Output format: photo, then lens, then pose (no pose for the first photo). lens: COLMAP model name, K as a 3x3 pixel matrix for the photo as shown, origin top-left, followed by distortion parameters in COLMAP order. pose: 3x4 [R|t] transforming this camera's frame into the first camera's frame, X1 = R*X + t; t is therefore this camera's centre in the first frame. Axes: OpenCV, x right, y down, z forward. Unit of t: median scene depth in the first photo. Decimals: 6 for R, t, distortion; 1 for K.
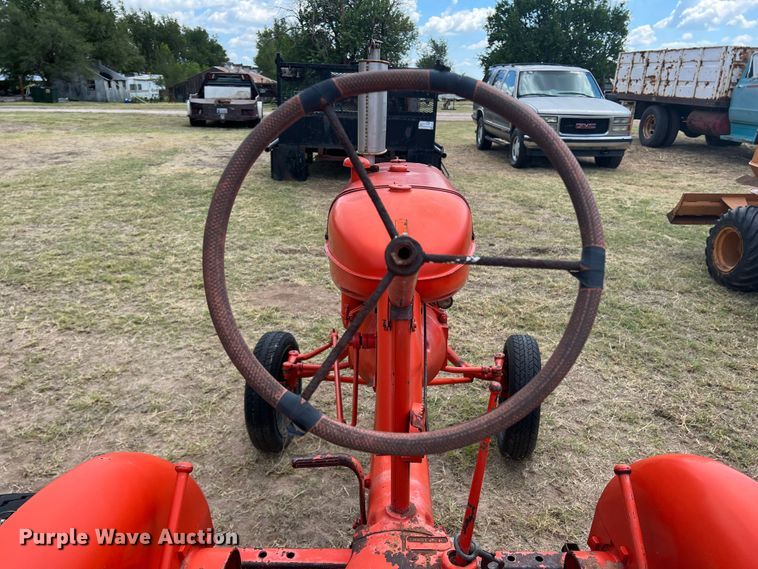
lens RADIAL K [[581.6, 0, 379.9], [0, 581.6, 295.8], [0, 0, 1]] dist [0.043609, -0.049300]
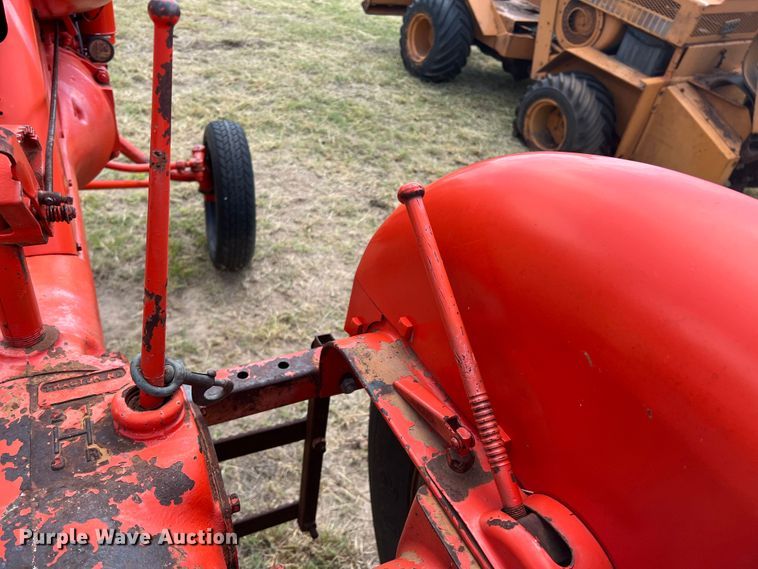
lens RADIAL K [[590.2, 0, 379.0], [0, 590.2, 284.5], [0, 0, 1]] dist [0.032490, -0.064247]
pose [[0.879890, -0.172558, 0.442739, 0.026102], [0.050517, 0.960422, 0.273930, 0.056093], [-0.472485, -0.218662, 0.853783, 0.121878]]
